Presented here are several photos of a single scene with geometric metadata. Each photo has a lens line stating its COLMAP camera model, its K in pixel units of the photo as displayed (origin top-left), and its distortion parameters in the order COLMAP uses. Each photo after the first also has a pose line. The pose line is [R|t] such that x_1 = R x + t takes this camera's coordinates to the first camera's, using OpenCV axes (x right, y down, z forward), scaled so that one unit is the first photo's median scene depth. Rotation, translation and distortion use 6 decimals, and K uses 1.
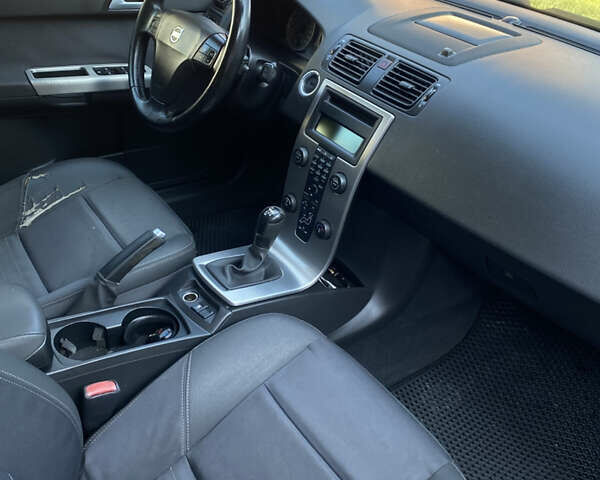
lens RADIAL K [[604.1, 0, 299.5], [0, 604.1, 226.6], [0, 0, 1]] dist [0.083127, -0.191319]
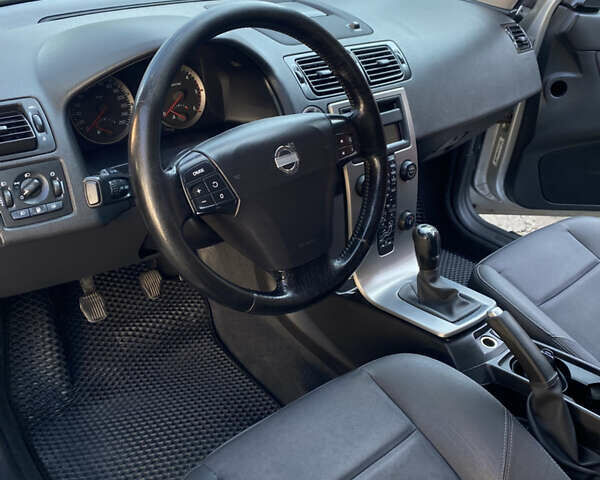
lens RADIAL K [[604.1, 0, 299.5], [0, 604.1, 226.6], [0, 0, 1]] dist [0.083127, -0.191319]
pose [[-0.078576, -0.580516, 0.810449, -0.790362], [0.488403, 0.686298, 0.538941, -0.634333], [-0.869073, 0.438173, 0.229599, 0.936147]]
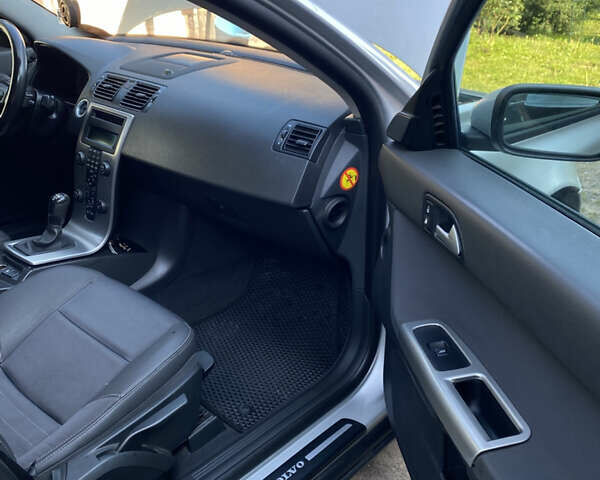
lens RADIAL K [[604.1, 0, 299.5], [0, 604.1, 226.6], [0, 0, 1]] dist [0.083127, -0.191319]
pose [[0.975192, -0.146702, 0.165769, 0.240084], [0.169505, 0.976517, -0.132973, 0.307216], [-0.142368, 0.157773, 0.977159, -0.394345]]
